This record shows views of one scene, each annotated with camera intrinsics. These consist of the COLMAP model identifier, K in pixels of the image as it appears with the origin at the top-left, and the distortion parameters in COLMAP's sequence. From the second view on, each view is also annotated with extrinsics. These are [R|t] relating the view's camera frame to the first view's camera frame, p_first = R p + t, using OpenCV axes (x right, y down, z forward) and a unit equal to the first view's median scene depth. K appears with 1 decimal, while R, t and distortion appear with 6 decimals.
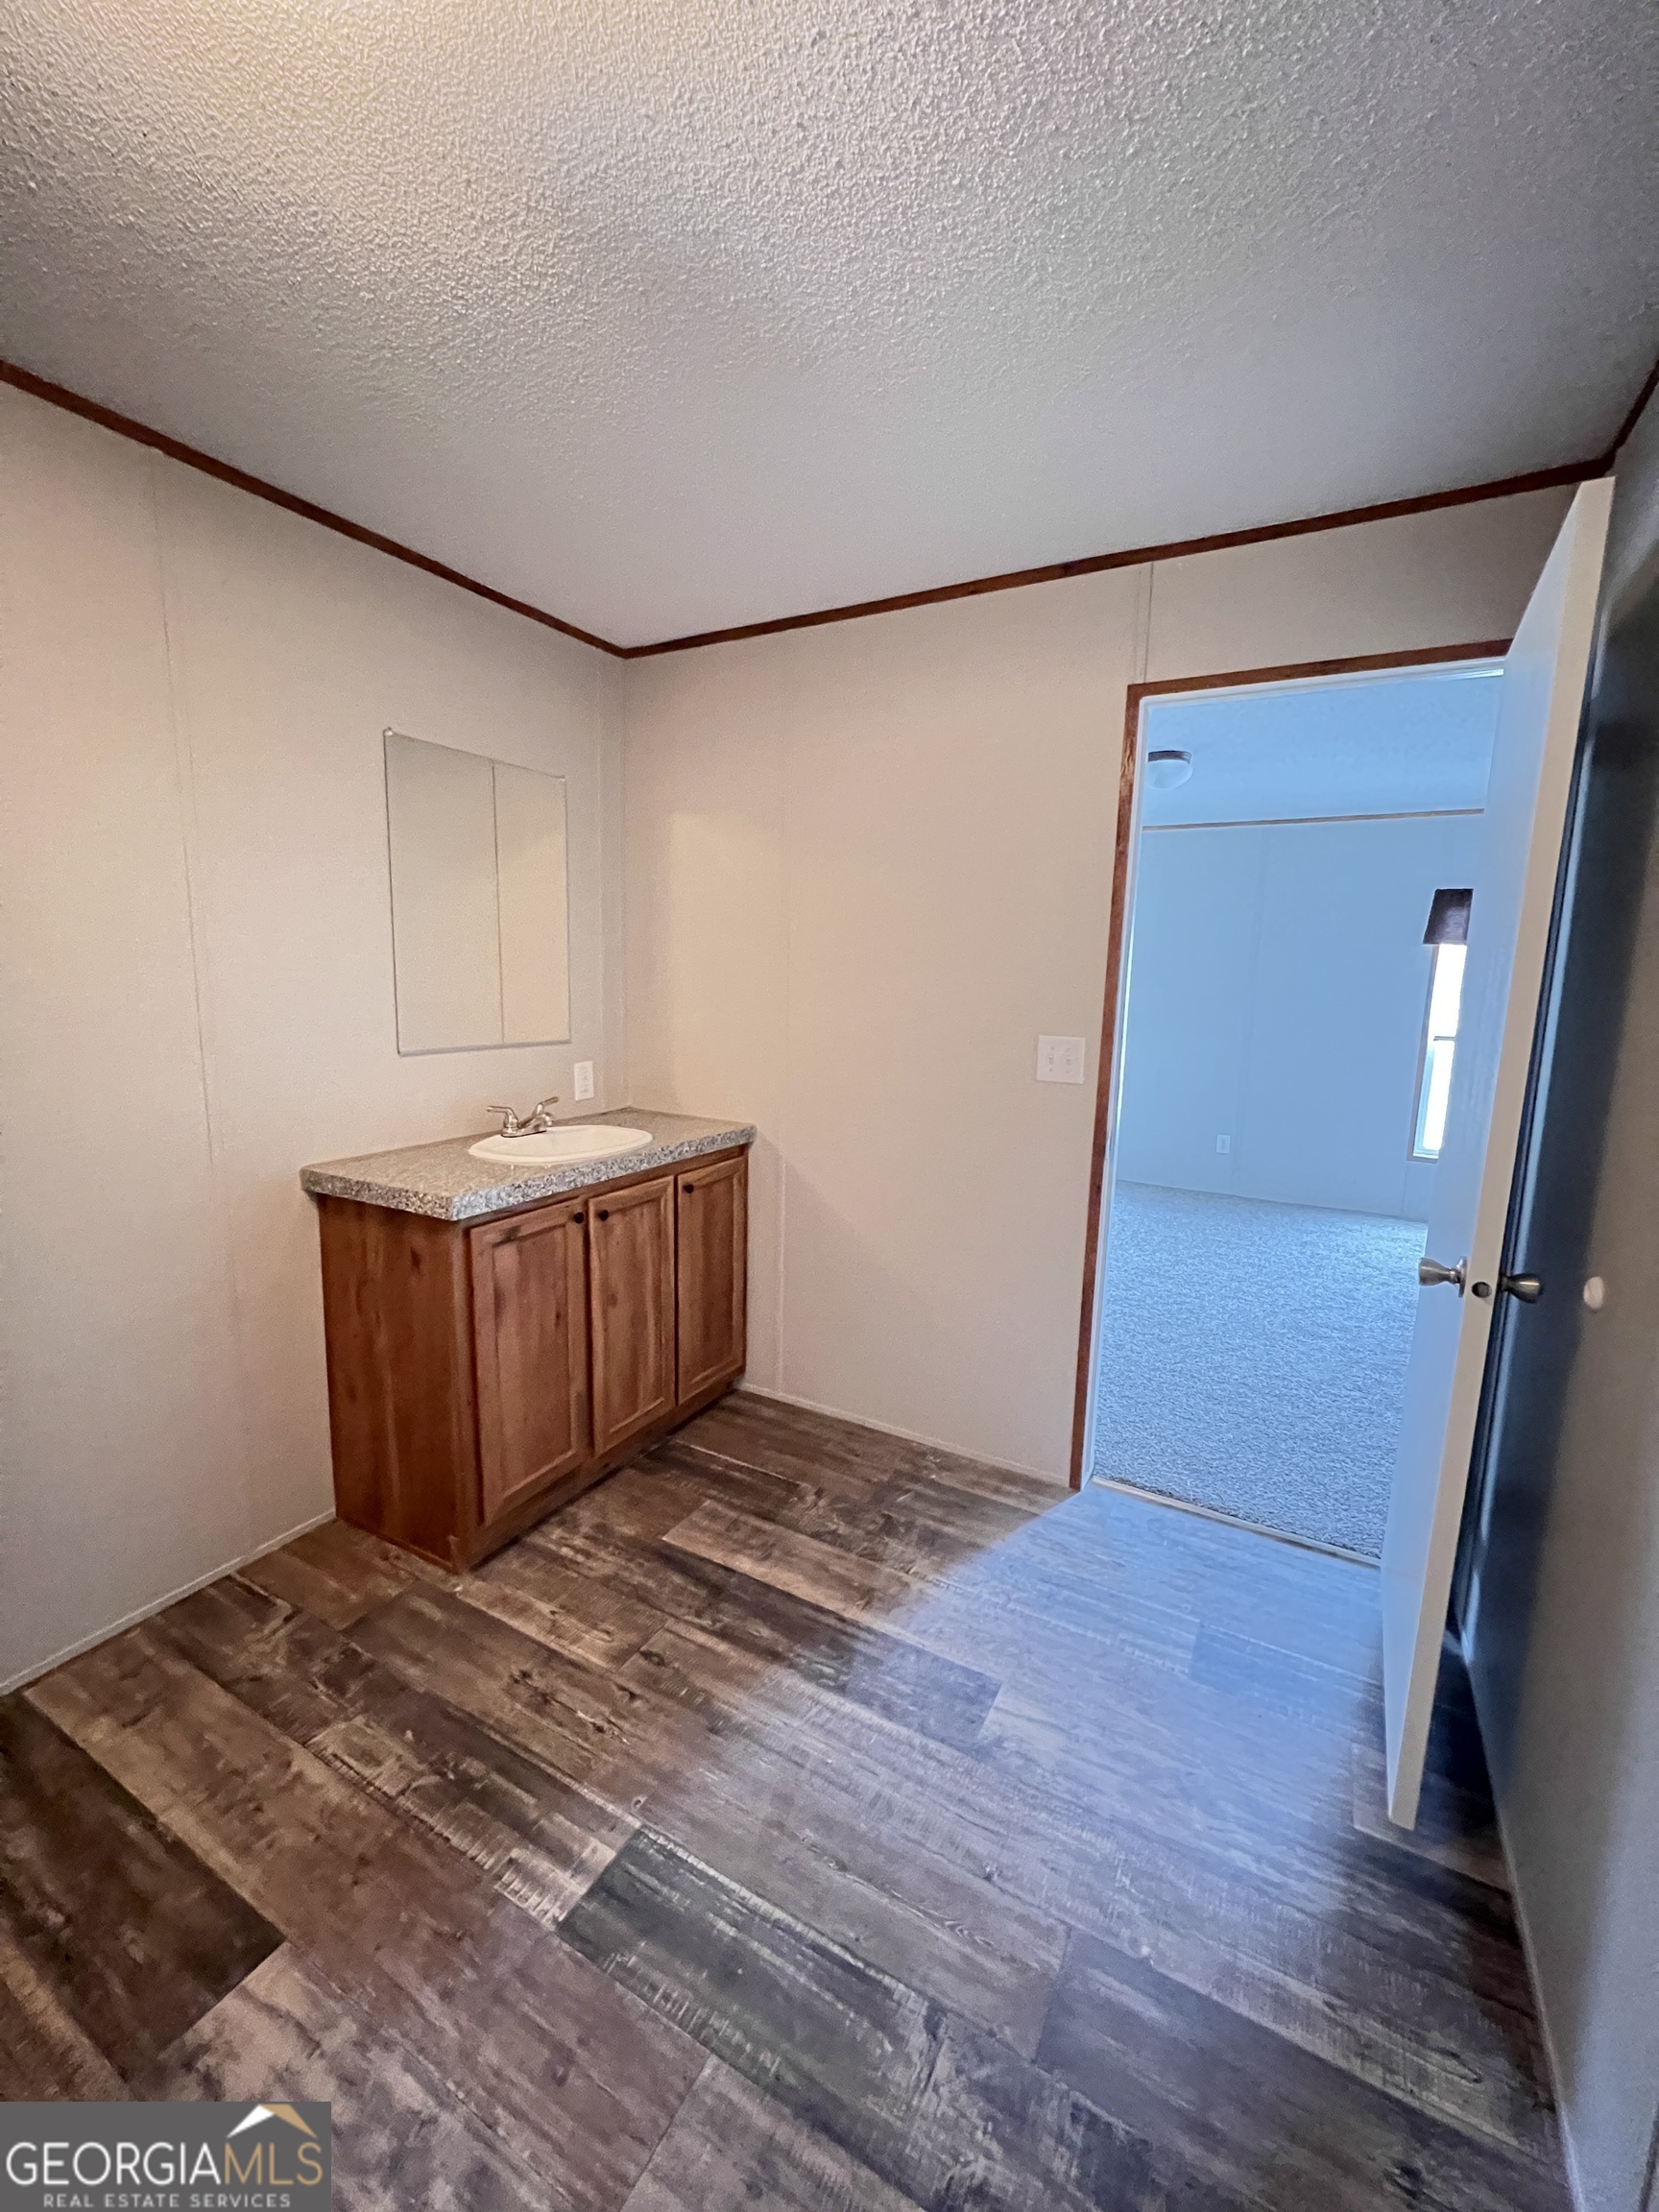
lens RADIAL K [[892.1, 0, 833.5], [0, 892.1, 1107.9], [0, 0, 1]] dist [-0.000529, -0.000054]
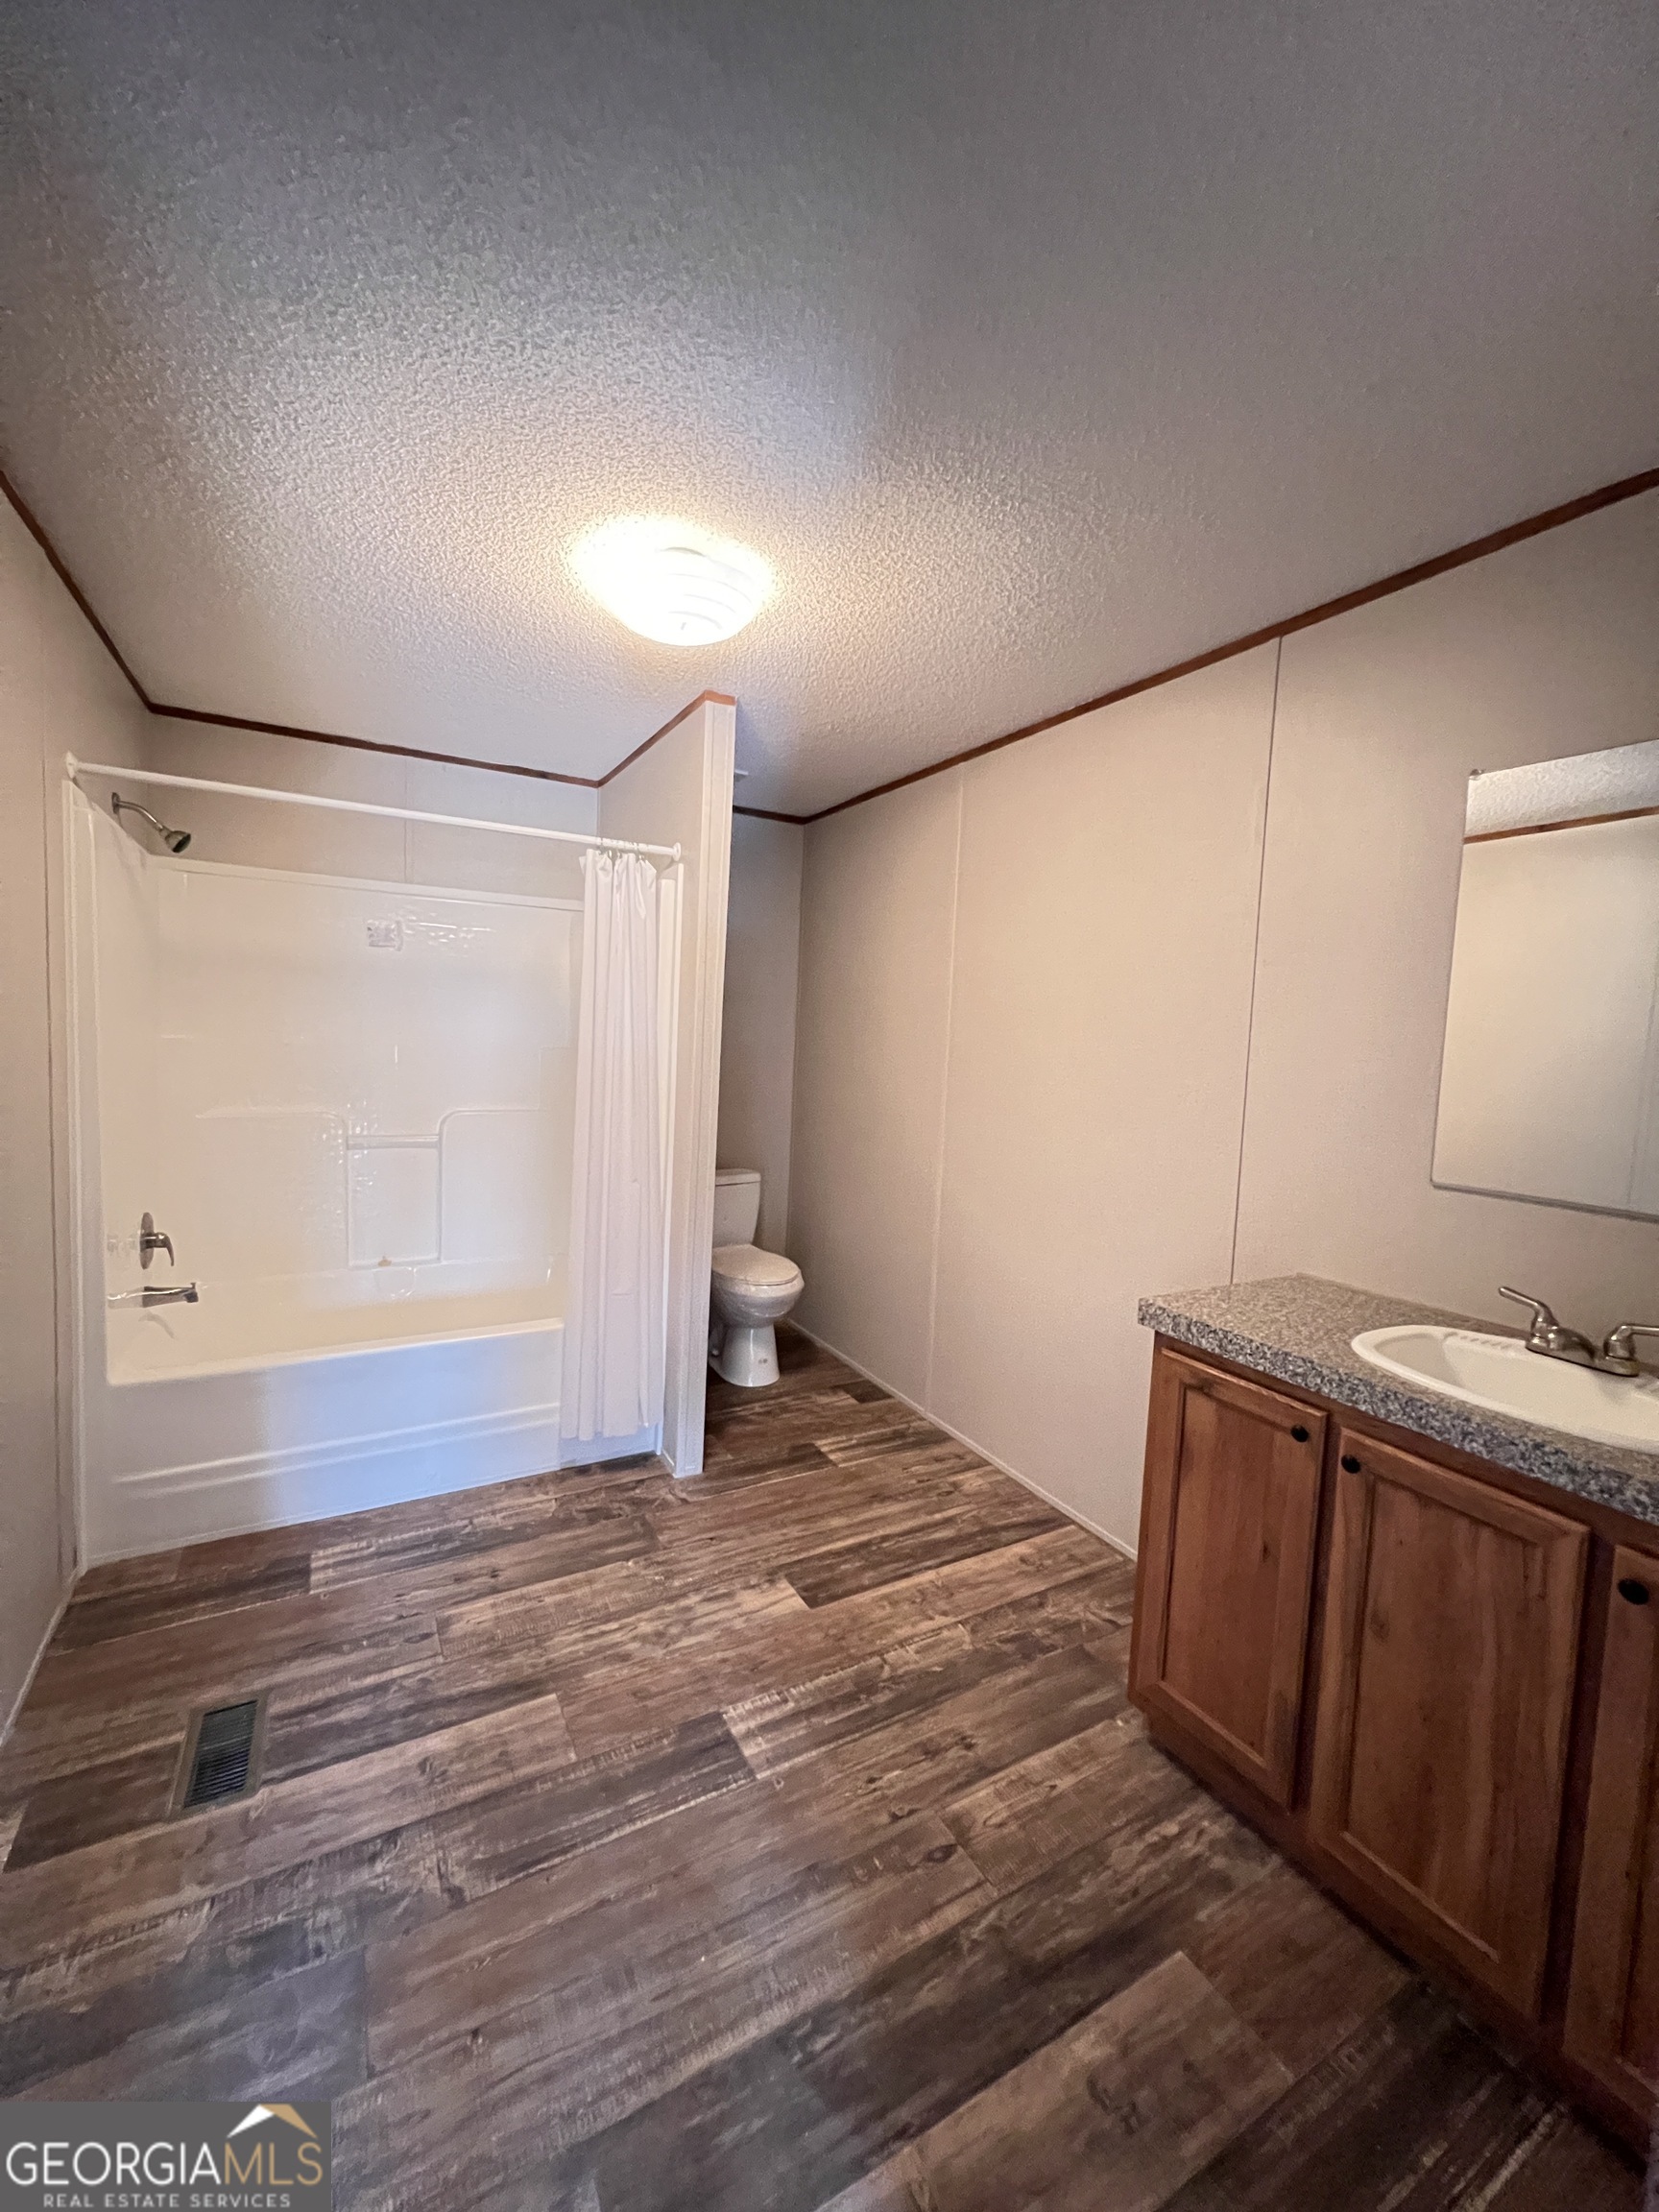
lens RADIAL K [[887.3, 0, 835.4], [0, 887.3, 1101.3], [0, 0, 1]] dist [-0.001866, 0.000830]
pose [[-0.518434, 0.025447, -0.854739, 0.666140], [-0.180279, 0.973839, 0.138340, -0.216607], [0.835898, 0.225811, -0.500283, 1.414695]]
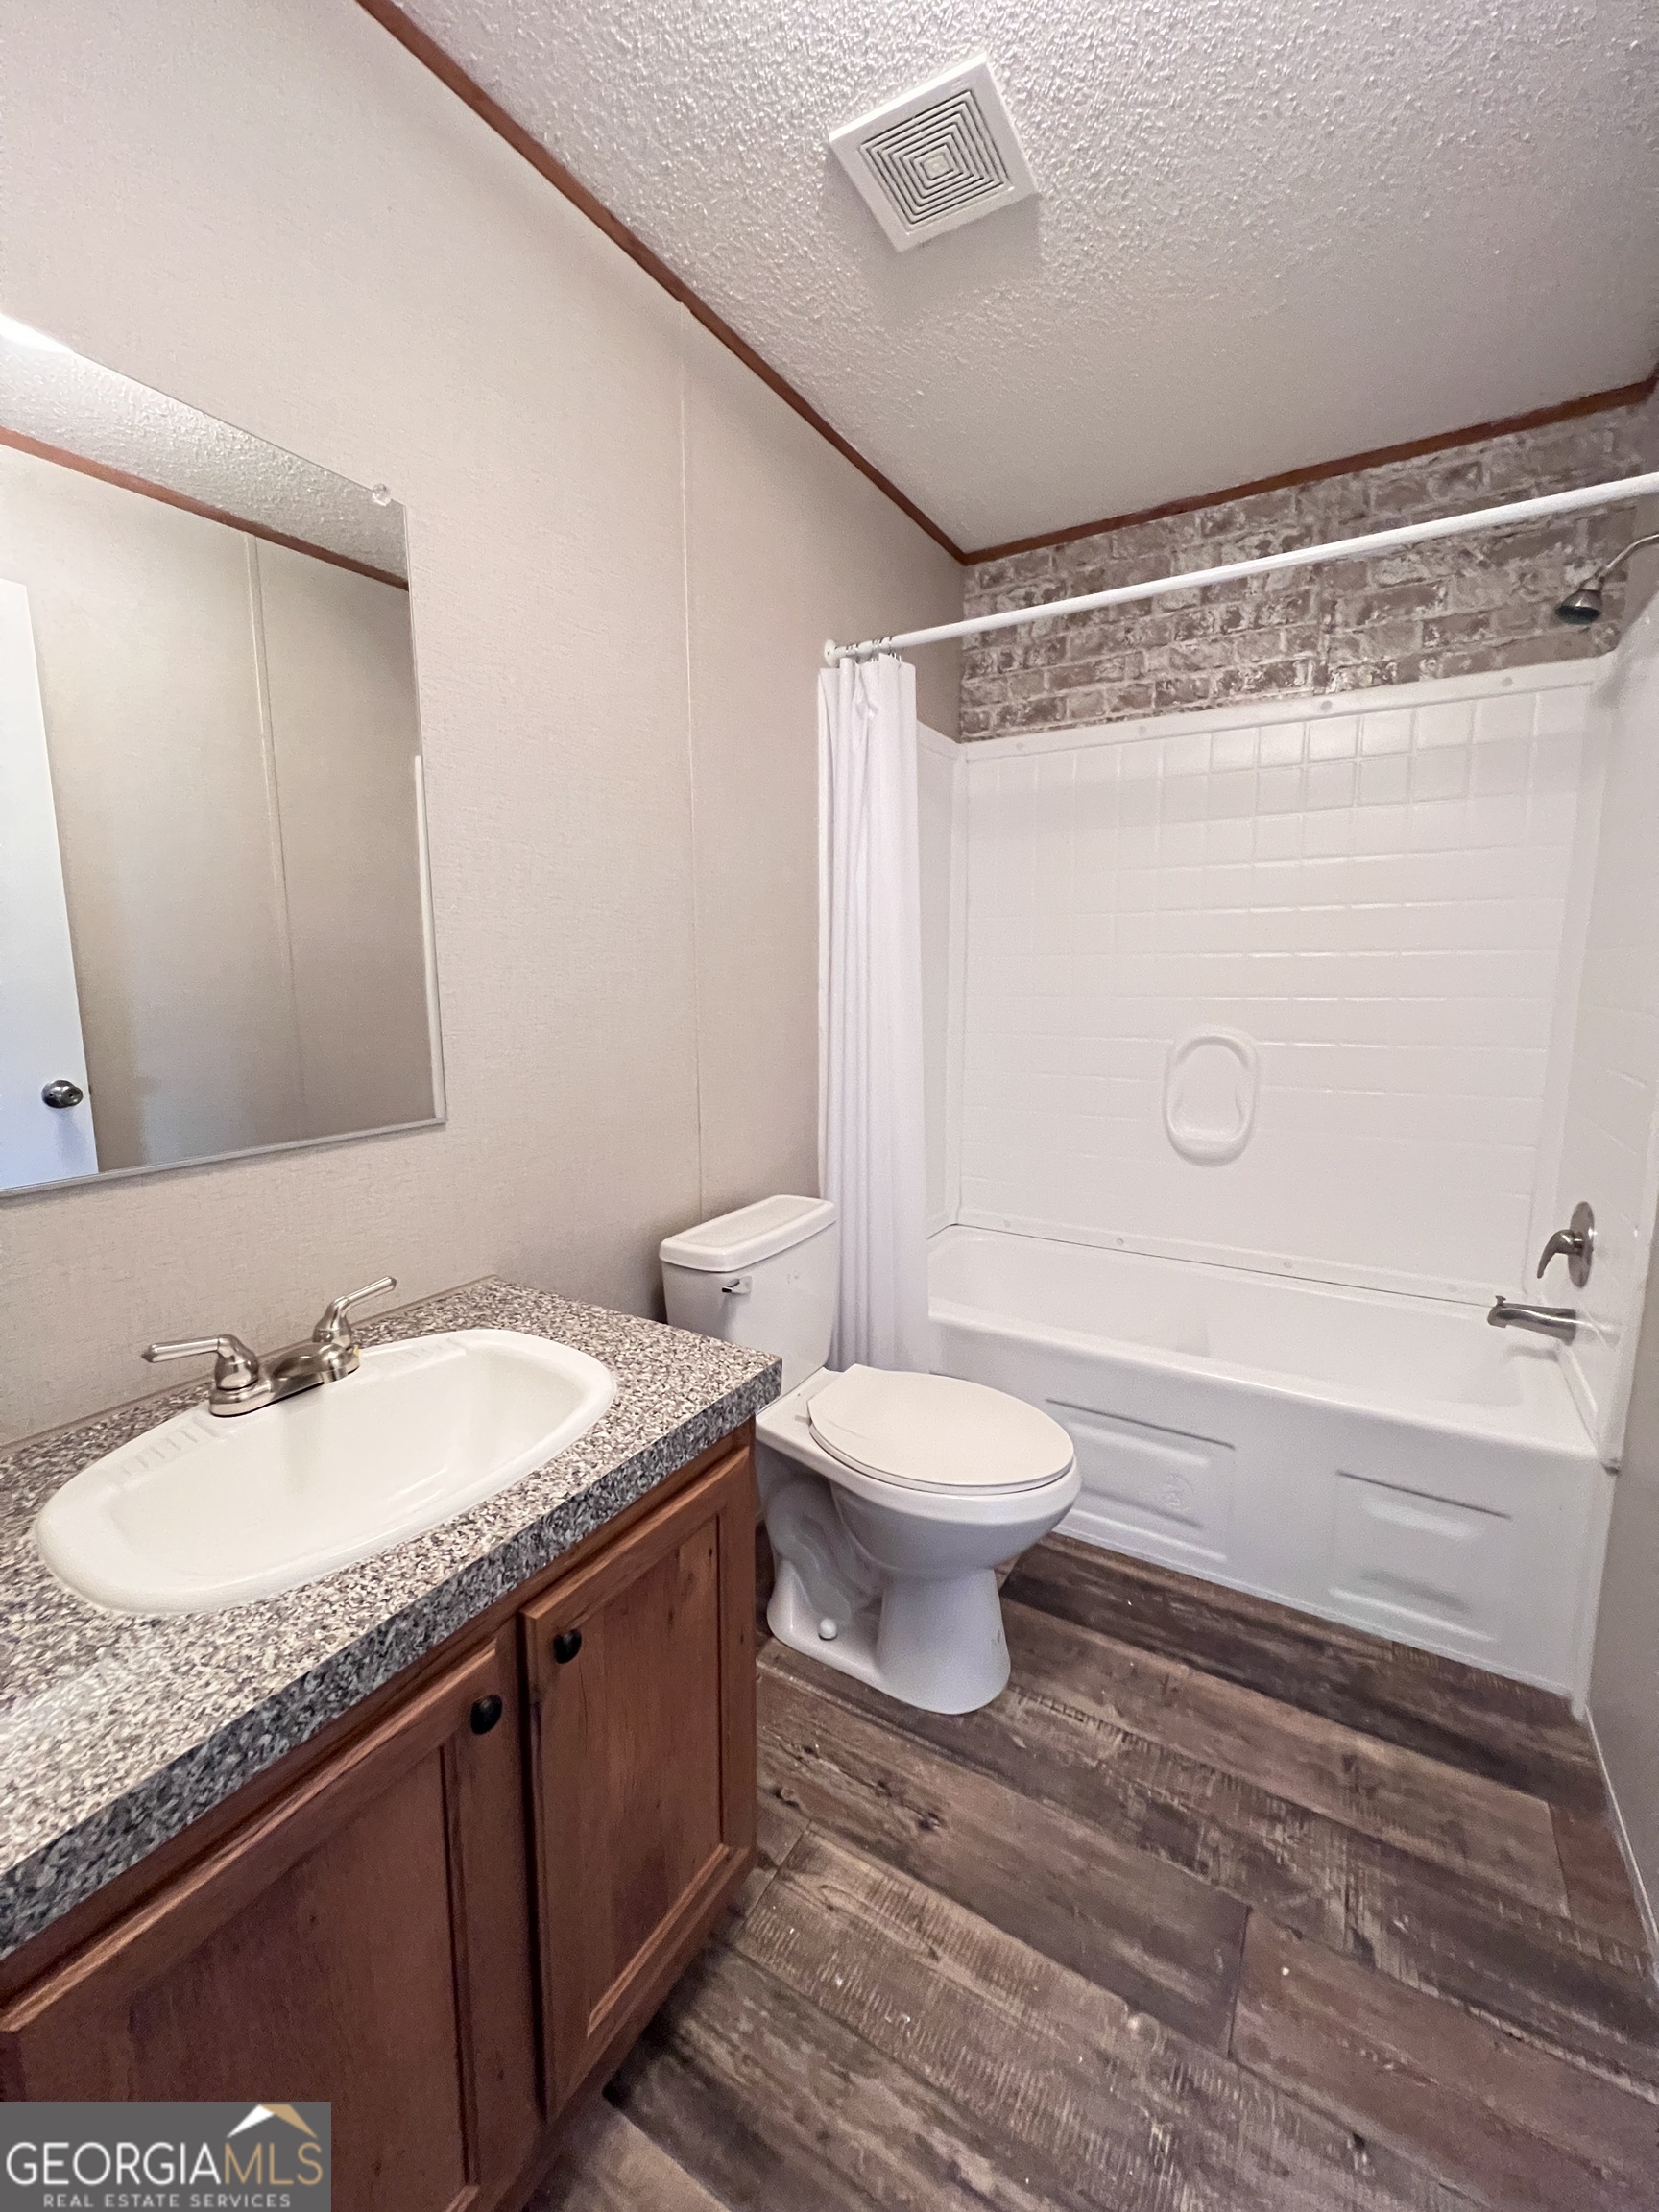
lens RADIAL K [[887.3, 0, 835.4], [0, 887.3, 1101.3], [0, 0, 1]] dist [-0.001866, 0.000830]
pose [[-0.999344, -0.021005, 0.029498, -0.214490], [-0.011144, 0.953440, 0.301375, -0.060913], [-0.034455, 0.300849, -0.953049, 0.983603]]
